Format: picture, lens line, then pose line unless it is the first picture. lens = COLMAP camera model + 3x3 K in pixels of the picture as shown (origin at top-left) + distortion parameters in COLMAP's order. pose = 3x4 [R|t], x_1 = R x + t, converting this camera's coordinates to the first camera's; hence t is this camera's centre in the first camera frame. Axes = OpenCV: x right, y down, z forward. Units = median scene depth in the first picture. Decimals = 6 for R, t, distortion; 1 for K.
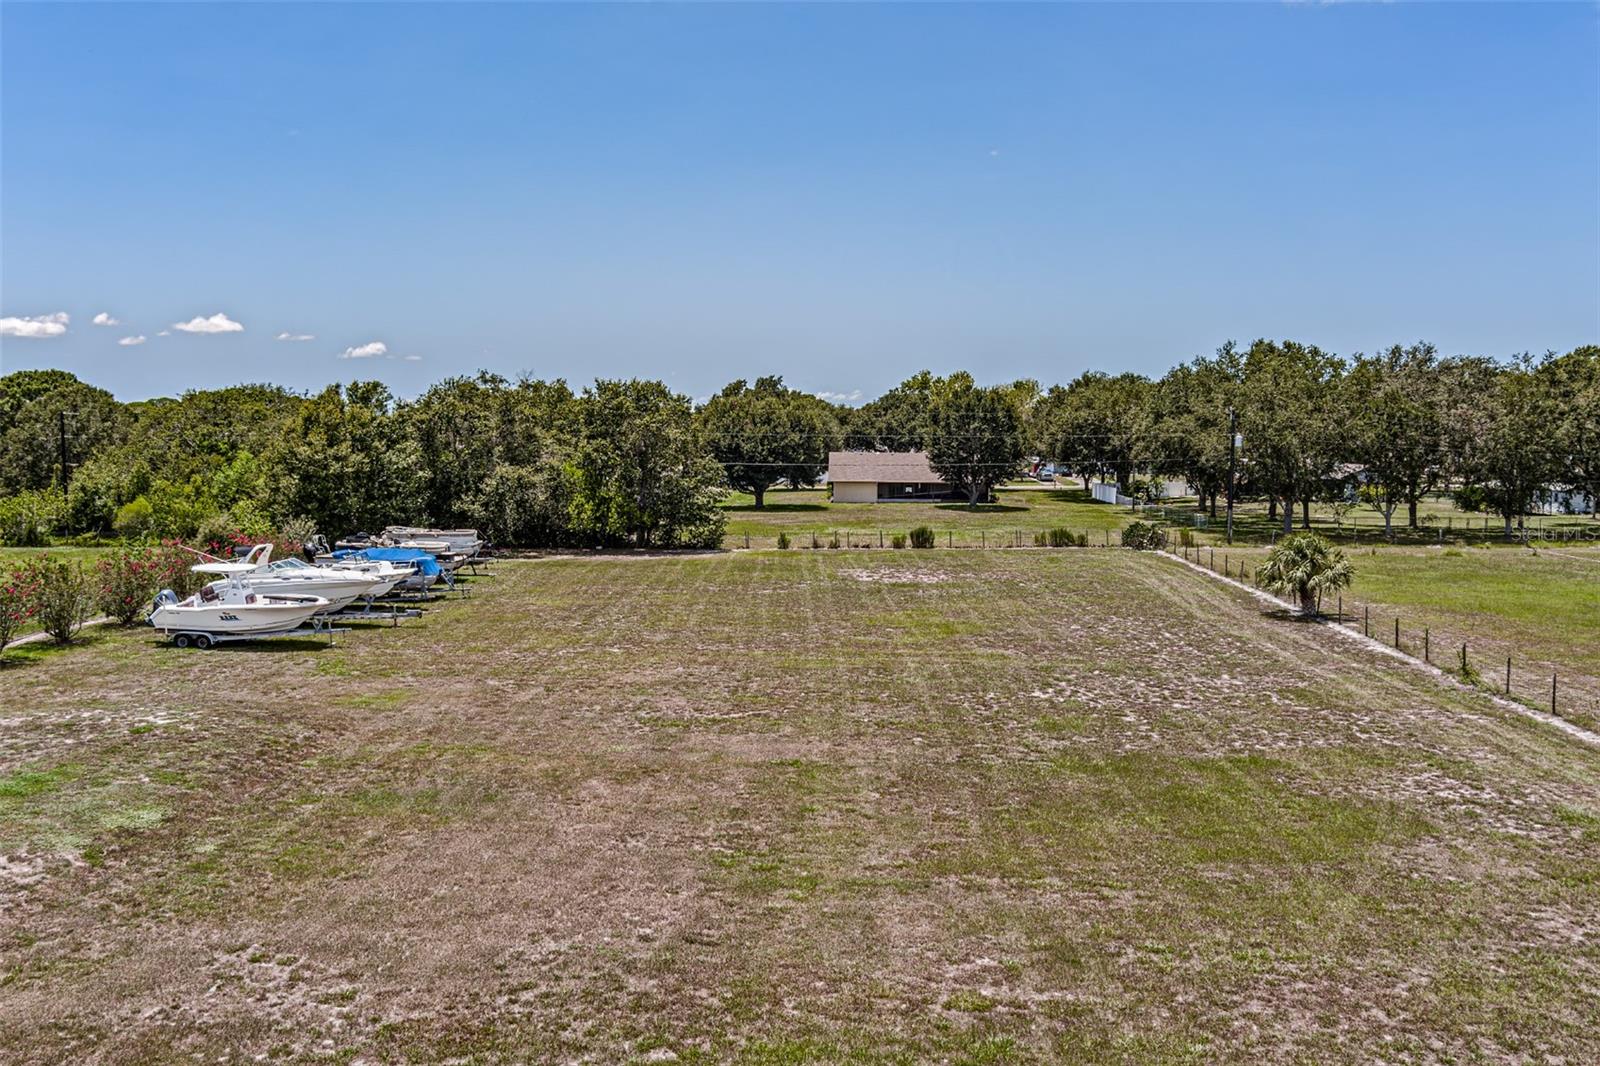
lens RADIAL K [[1288.1, 0, 798.1], [0, 1288.1, 535.6], [0, 0, 1]] dist [-0.058954, -0.007548]
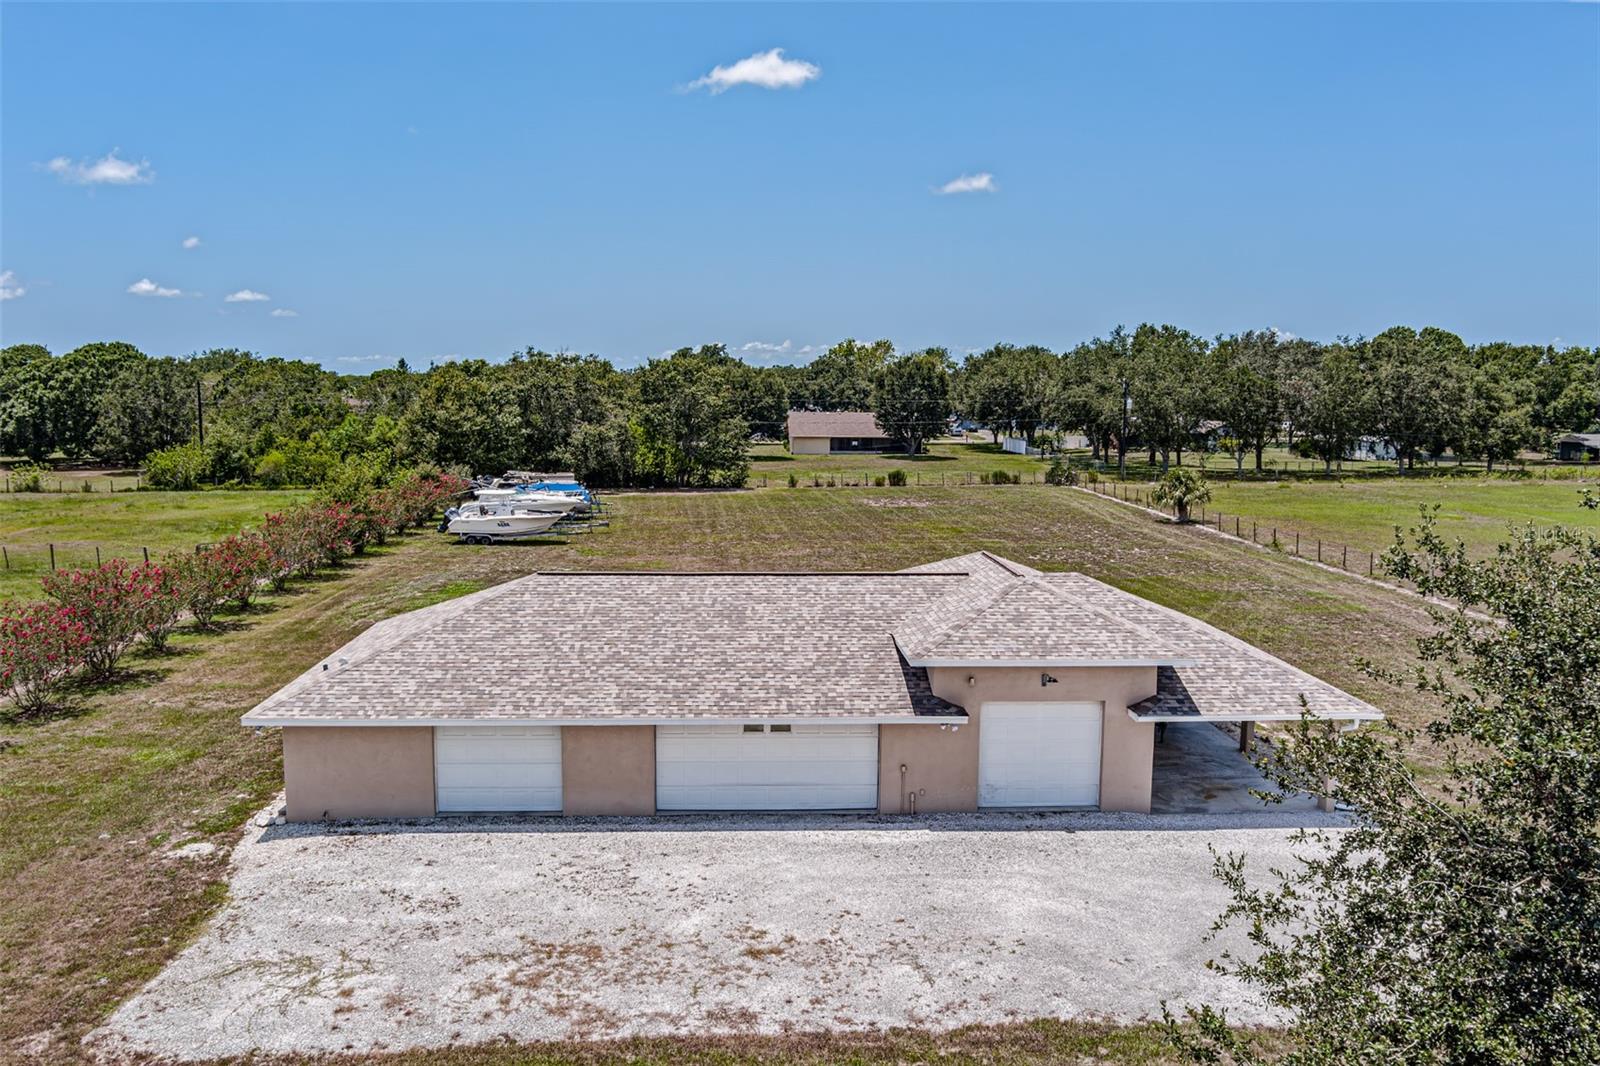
lens RADIAL K [[1288.1, 0, 790.9], [0, 1288.1, 536.2], [0, 0, 1]] dist [-0.058954, -0.007548]
pose [[0.996023, -0.010579, 0.088469, -0.123567], [0.007607, 0.999397, 0.033866, 0.014896], [-0.088774, -0.033058, 0.995503, -0.294420]]
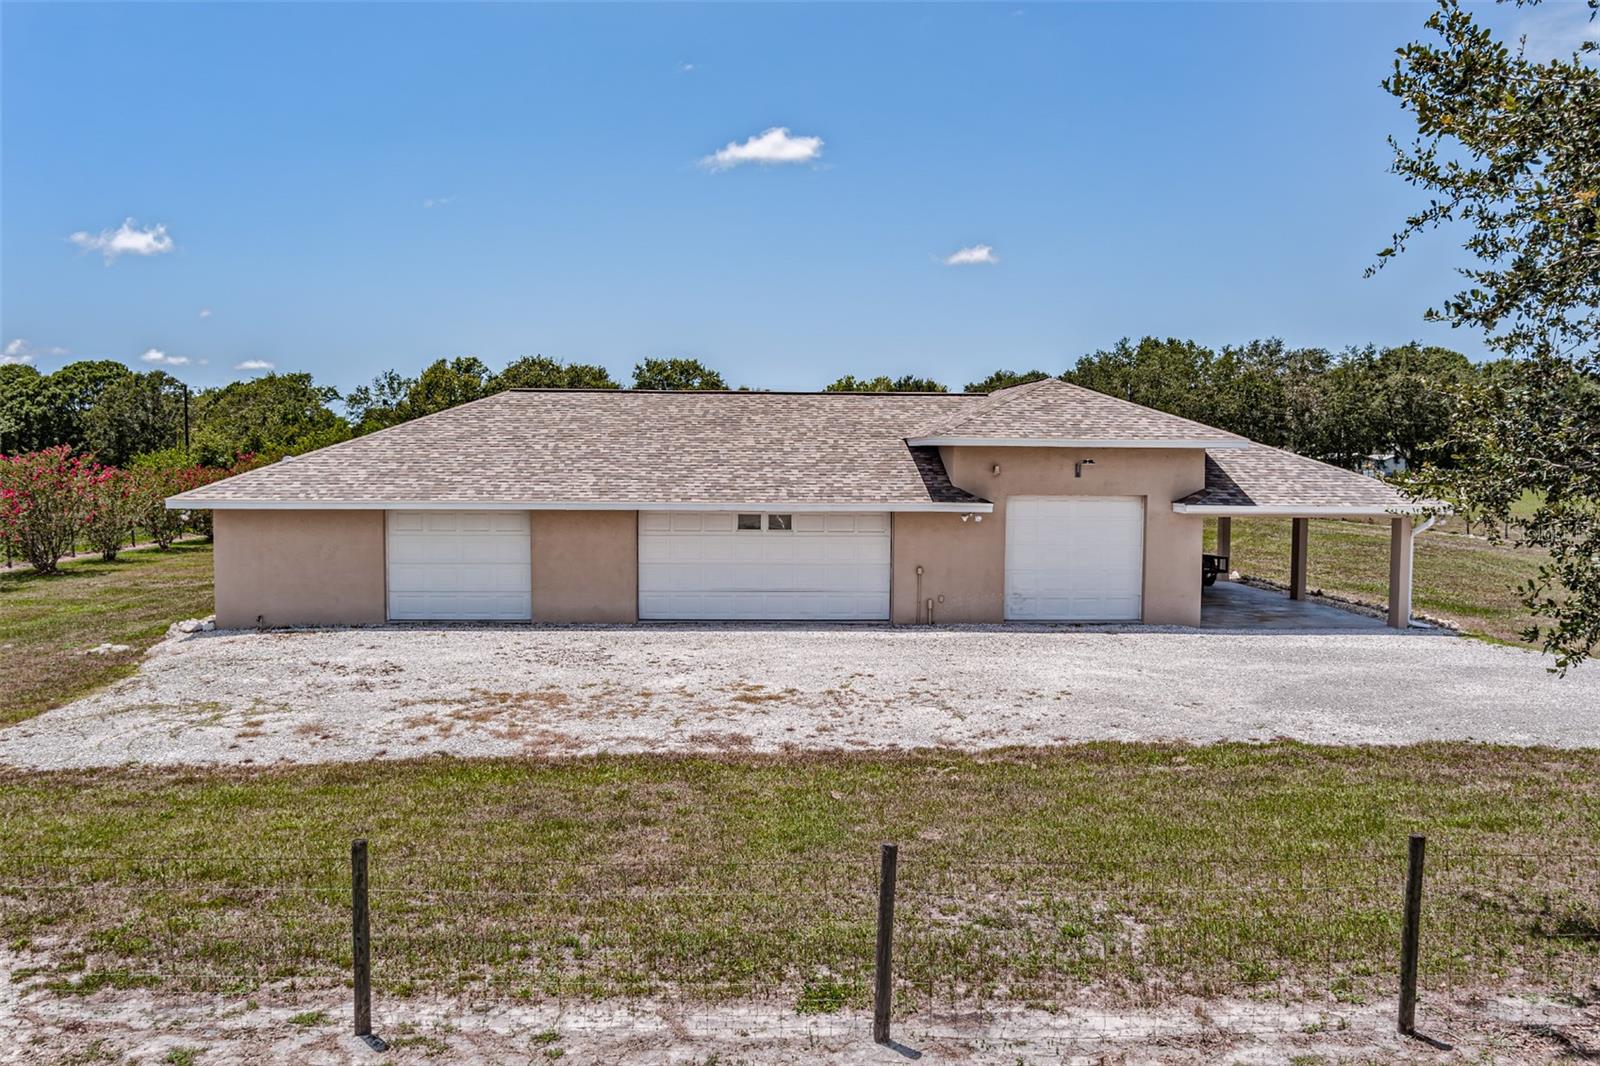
lens RADIAL K [[1288.1, 0, 793.2], [0, 1288.1, 535.8], [0, 0, 1]] dist [-0.058954, -0.007548]
pose [[0.995783, -0.006992, 0.091477, -0.121464], [0.008775, 0.999779, -0.019098, 0.075328], [-0.091323, 0.019821, 0.995624, -0.261698]]
